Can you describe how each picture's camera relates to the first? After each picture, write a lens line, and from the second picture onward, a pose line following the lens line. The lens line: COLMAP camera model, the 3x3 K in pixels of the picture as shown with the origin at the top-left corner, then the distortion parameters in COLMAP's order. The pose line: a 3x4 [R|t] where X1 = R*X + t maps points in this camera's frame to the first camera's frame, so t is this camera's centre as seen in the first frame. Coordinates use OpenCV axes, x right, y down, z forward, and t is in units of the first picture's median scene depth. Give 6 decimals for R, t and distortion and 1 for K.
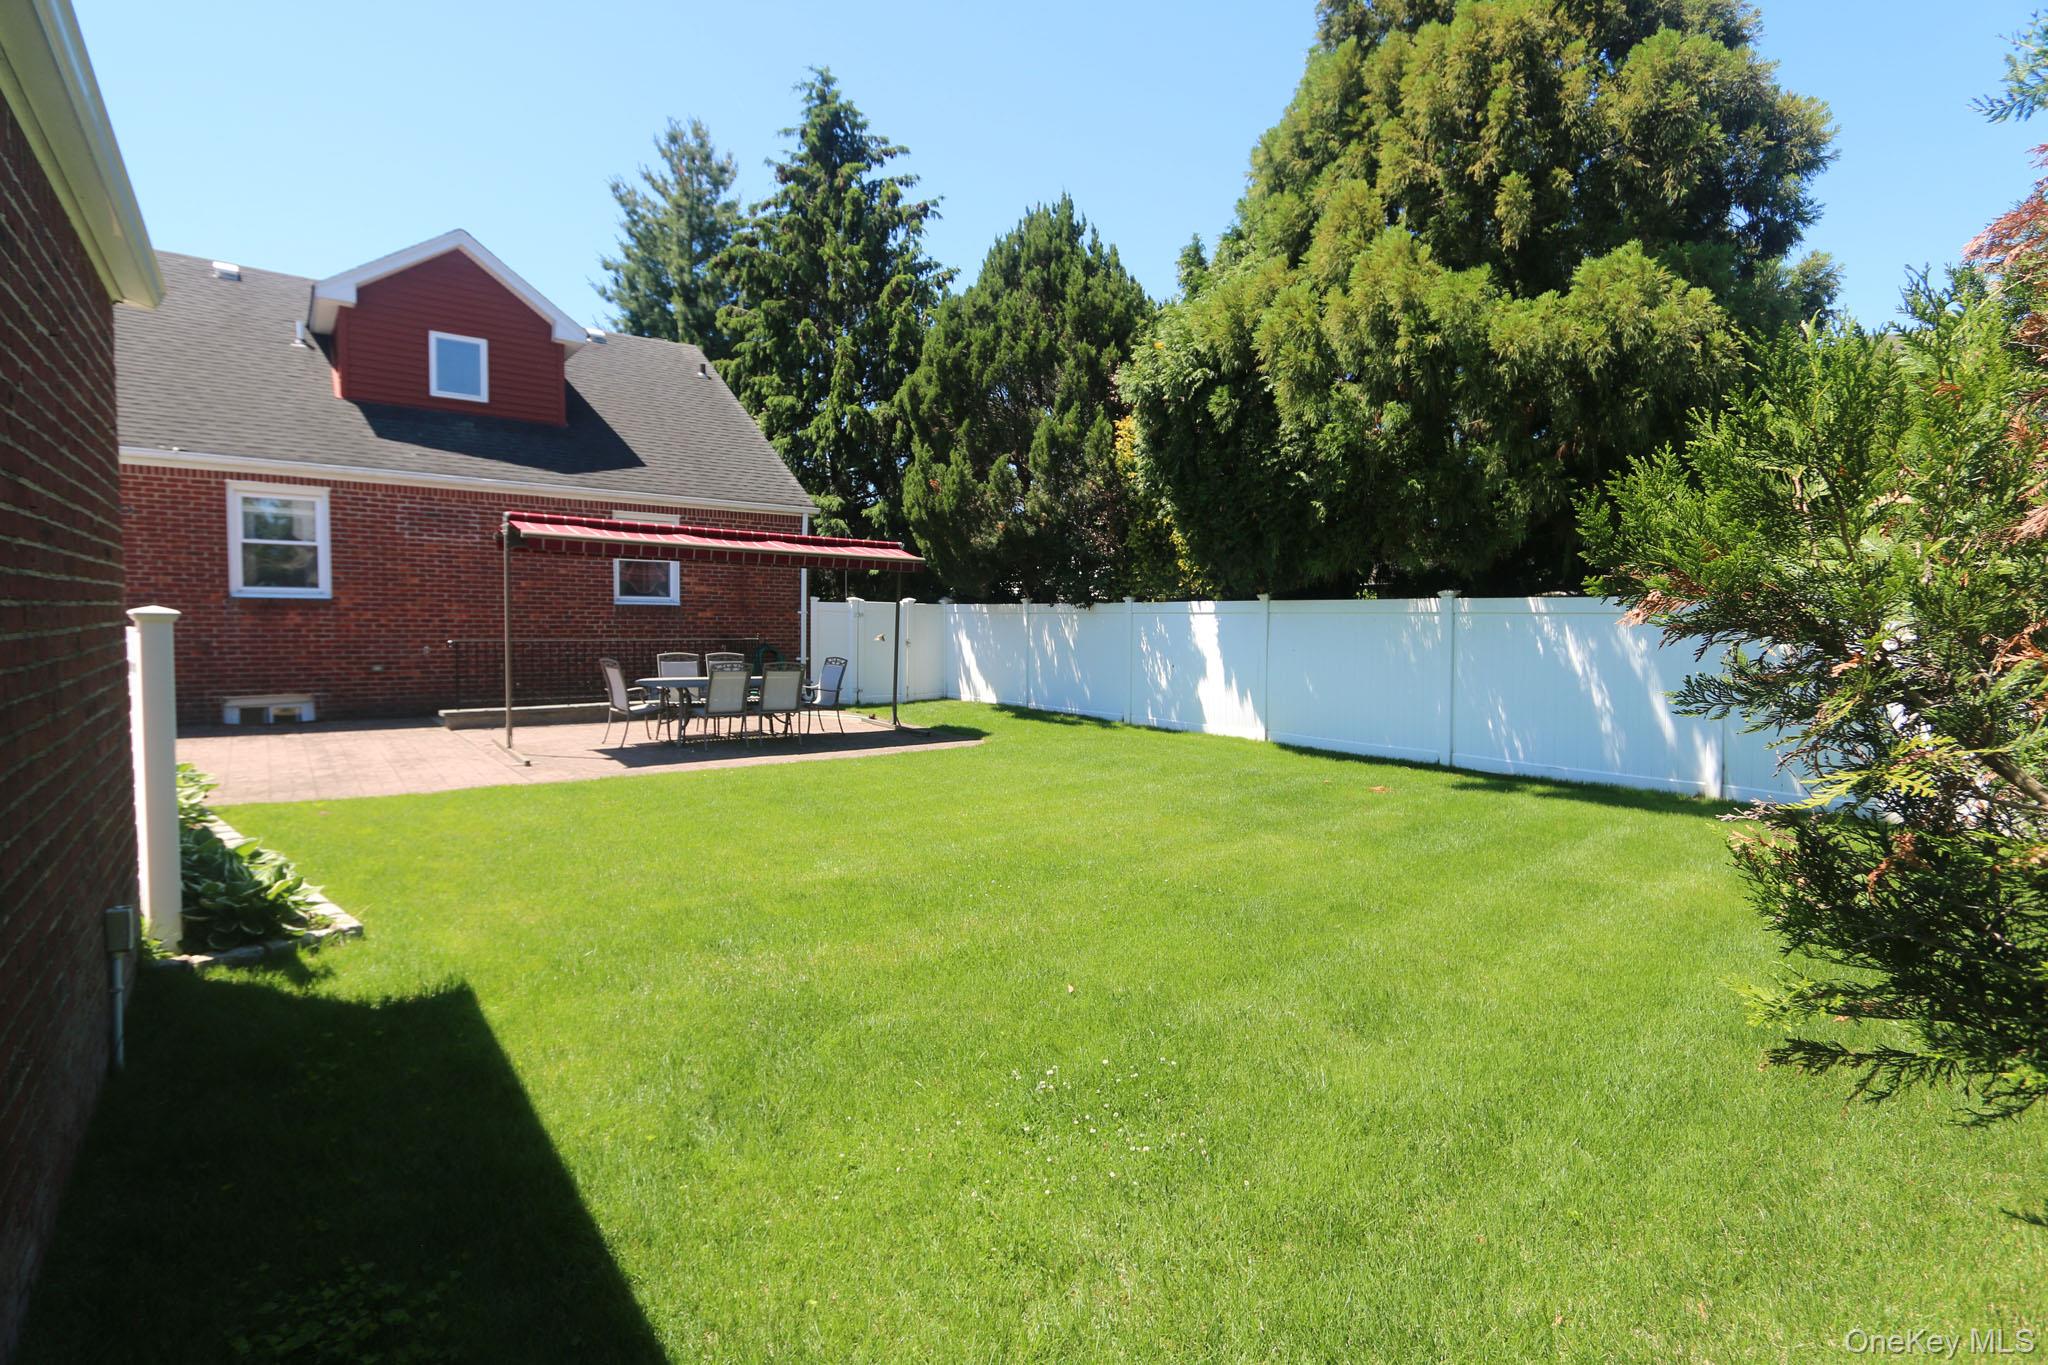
lens RADIAL K [[942.2, 0, 1009.1], [0, 942.2, 674.6], [0, 0, 1]] dist [-0.014634, -0.000191]
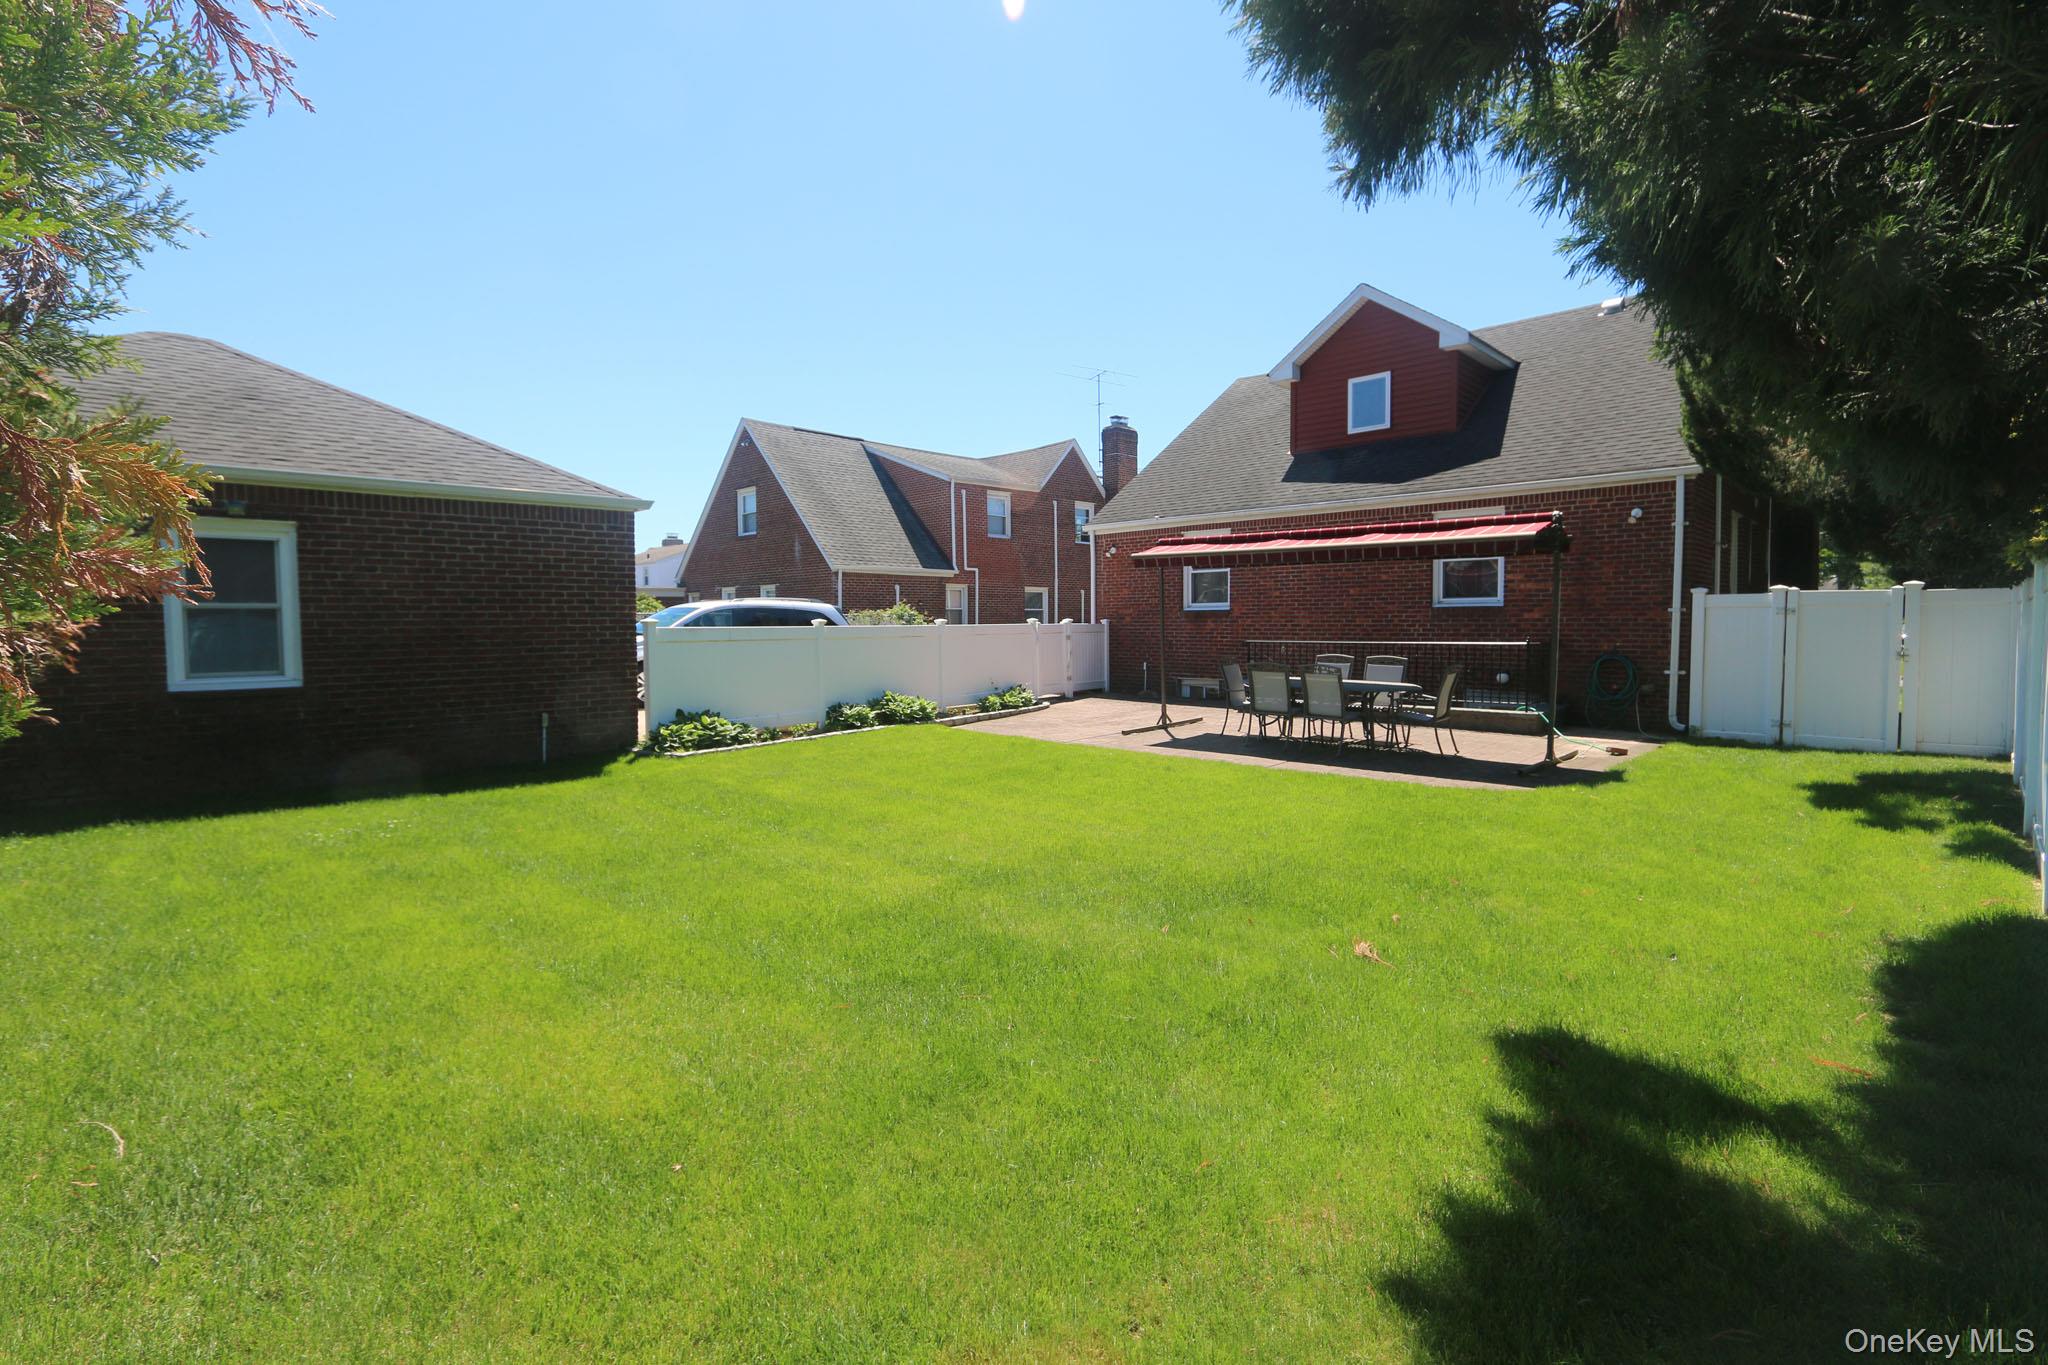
lens RADIAL K [[942.2, 0, 1010.6], [0, 942.2, 681.7], [0, 0, 1]] dist [-0.014634, -0.000191]
pose [[0.095540, 0.046690, -0.994330, 0.554225], [-0.052937, 0.997724, 0.041763, -0.015781], [0.994017, 0.048647, 0.097794, 0.500547]]
